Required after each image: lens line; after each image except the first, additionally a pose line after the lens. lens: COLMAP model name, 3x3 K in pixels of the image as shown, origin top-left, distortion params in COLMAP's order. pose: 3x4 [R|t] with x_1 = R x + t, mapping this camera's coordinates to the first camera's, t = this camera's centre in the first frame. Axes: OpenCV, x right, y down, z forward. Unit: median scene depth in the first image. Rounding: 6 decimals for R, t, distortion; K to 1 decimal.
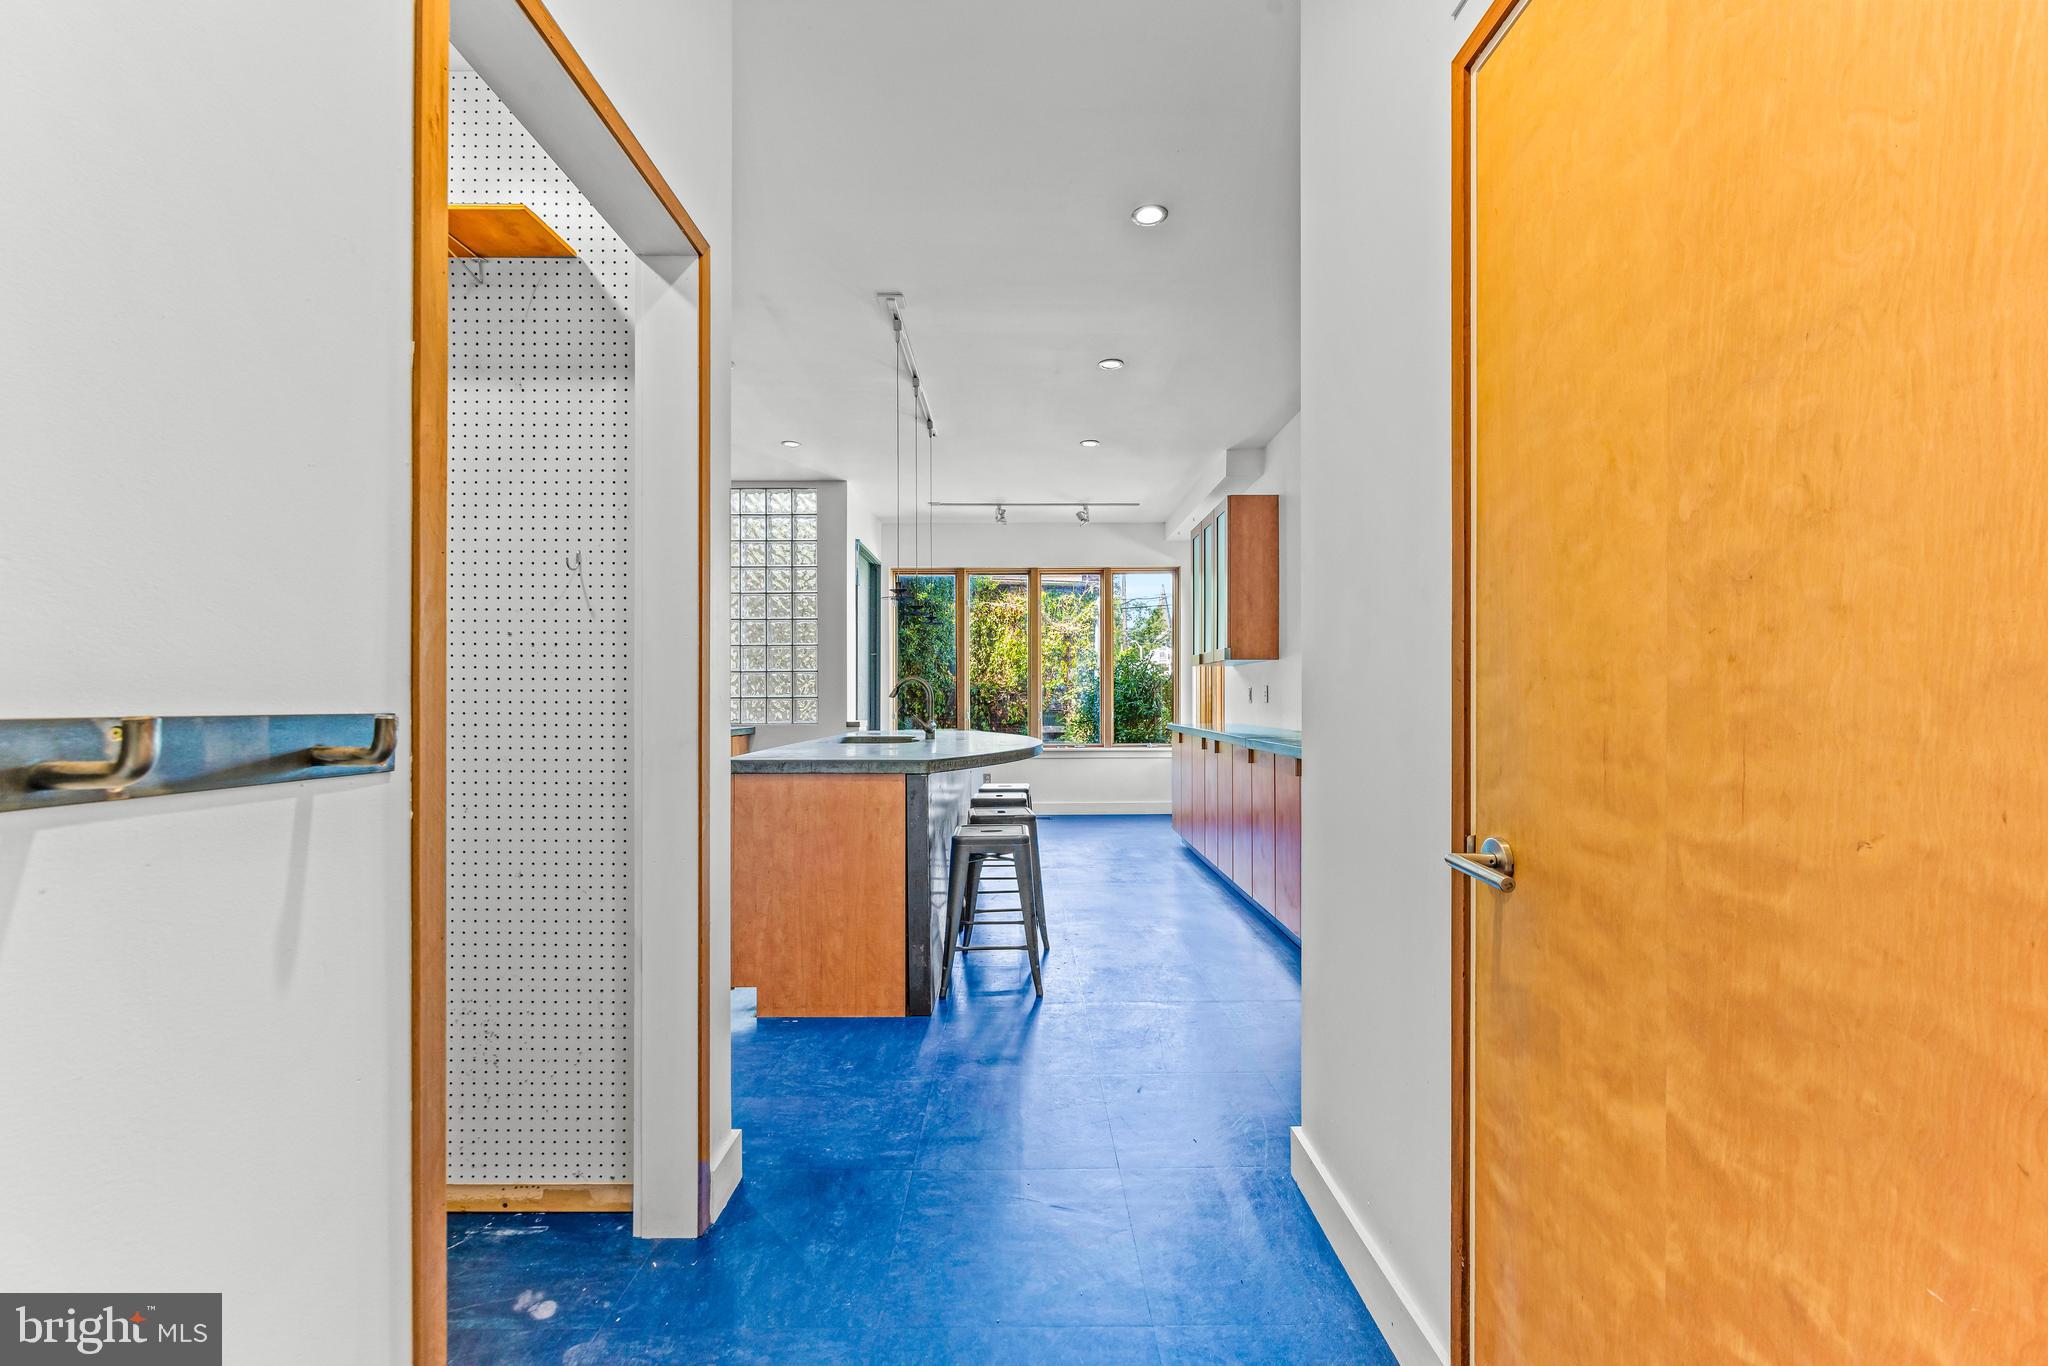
lens RADIAL K [[828.6, 0, 1020.7], [0, 828.6, 693.8], [0, 0, 1]] dist [-0.003911, -0.000233]
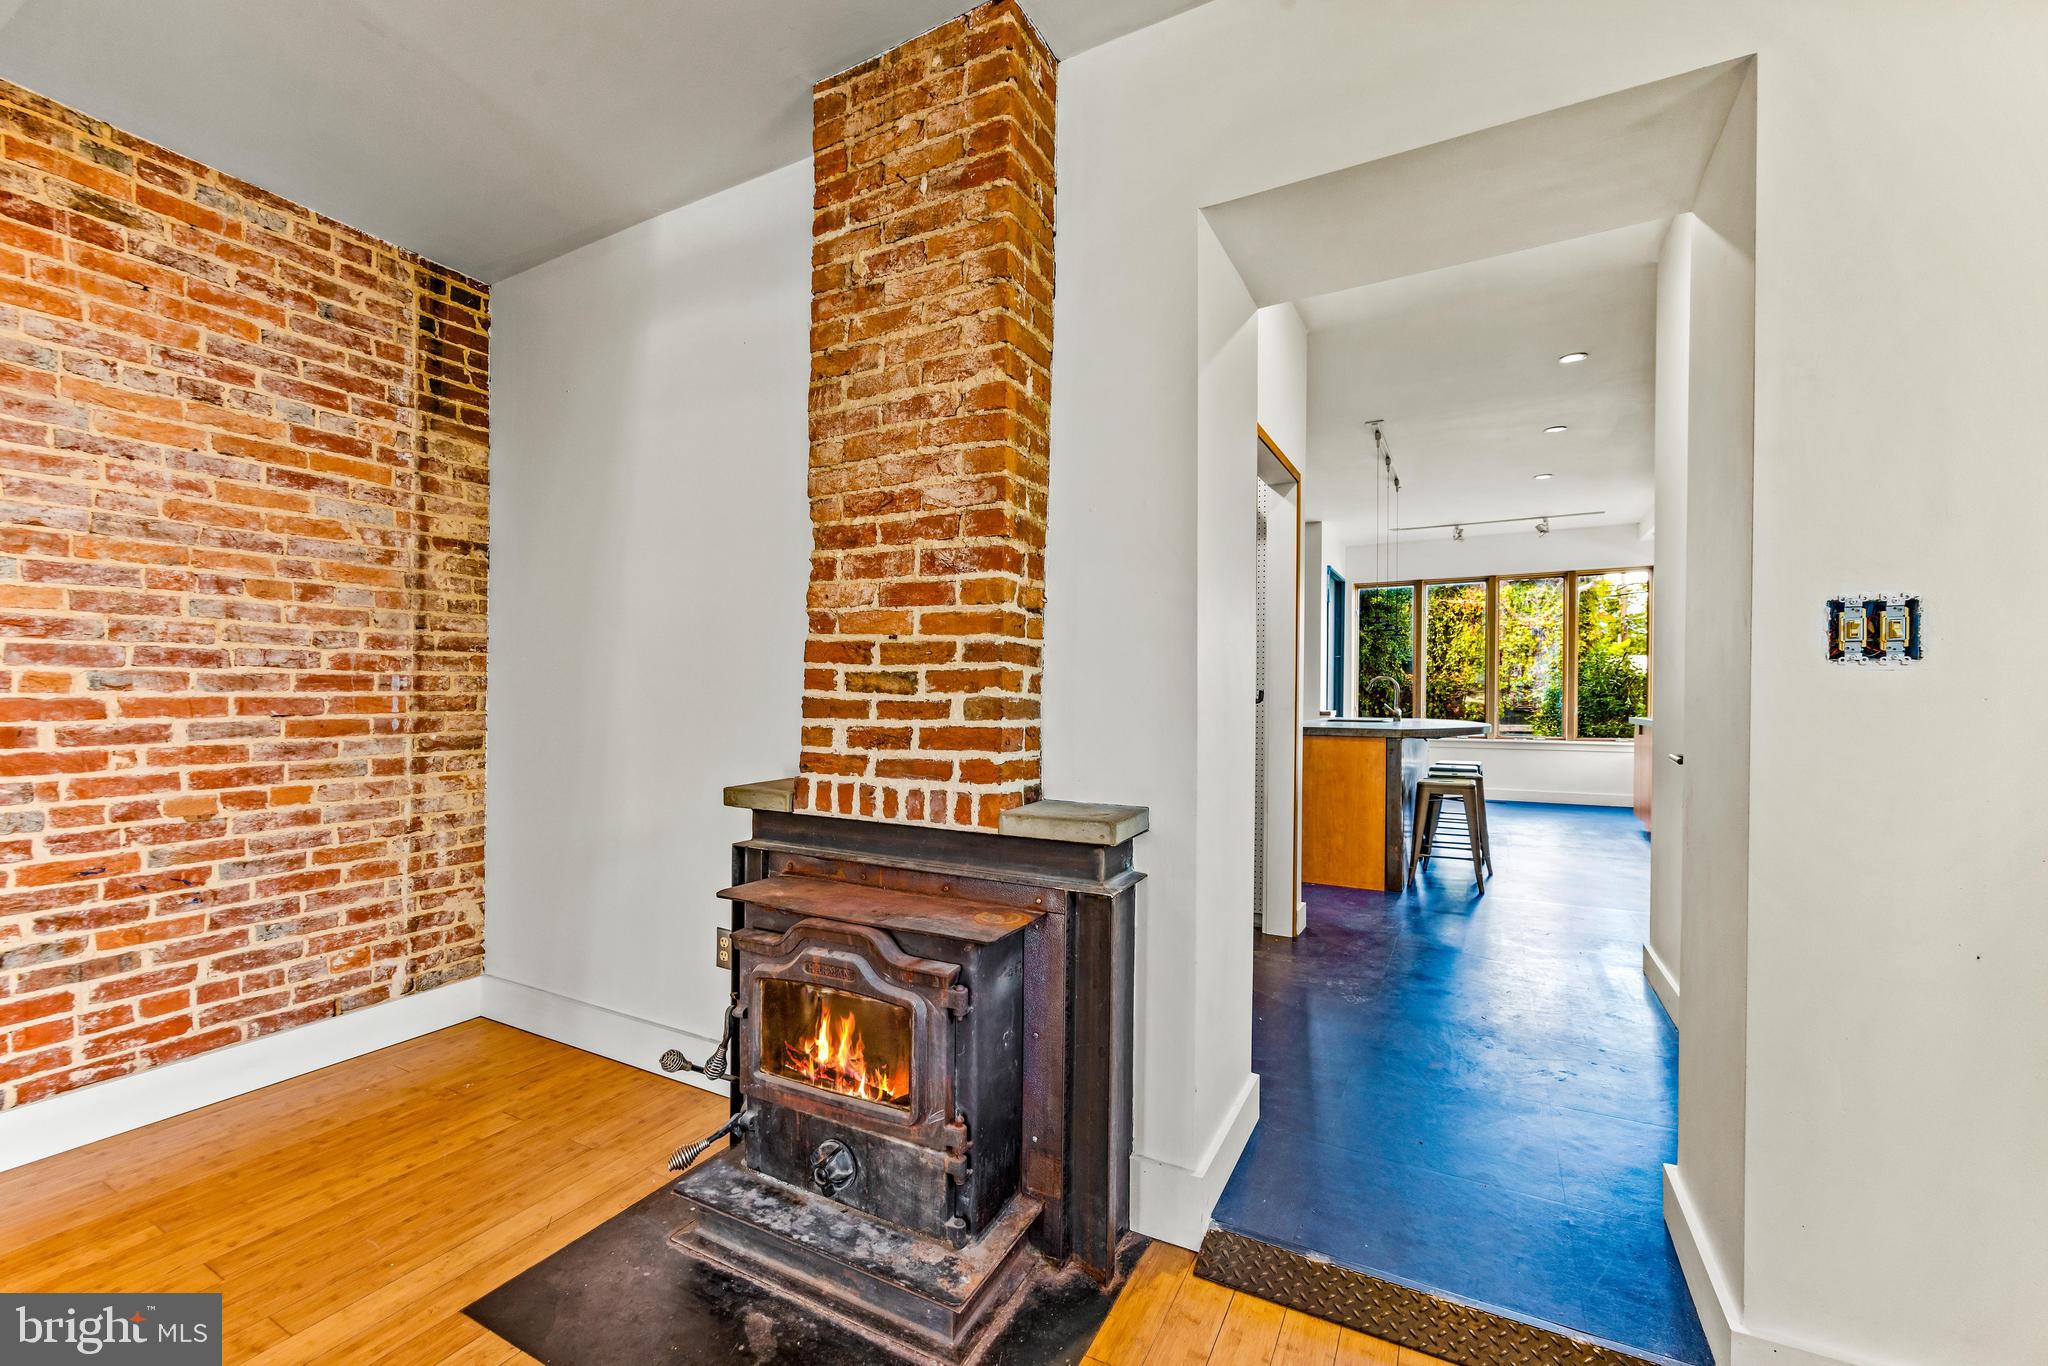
lens RADIAL K [[828.6, 0, 1029.3], [0, 828.6, 701.1], [0, 0, 1]] dist [-0.003911, -0.000233]
pose [[0.876011, 0.011187, -0.482162, 0.012059], [-0.005050, 0.999889, 0.014023, 0.003403], [0.482265, -0.009849, 0.875970, -0.339045]]
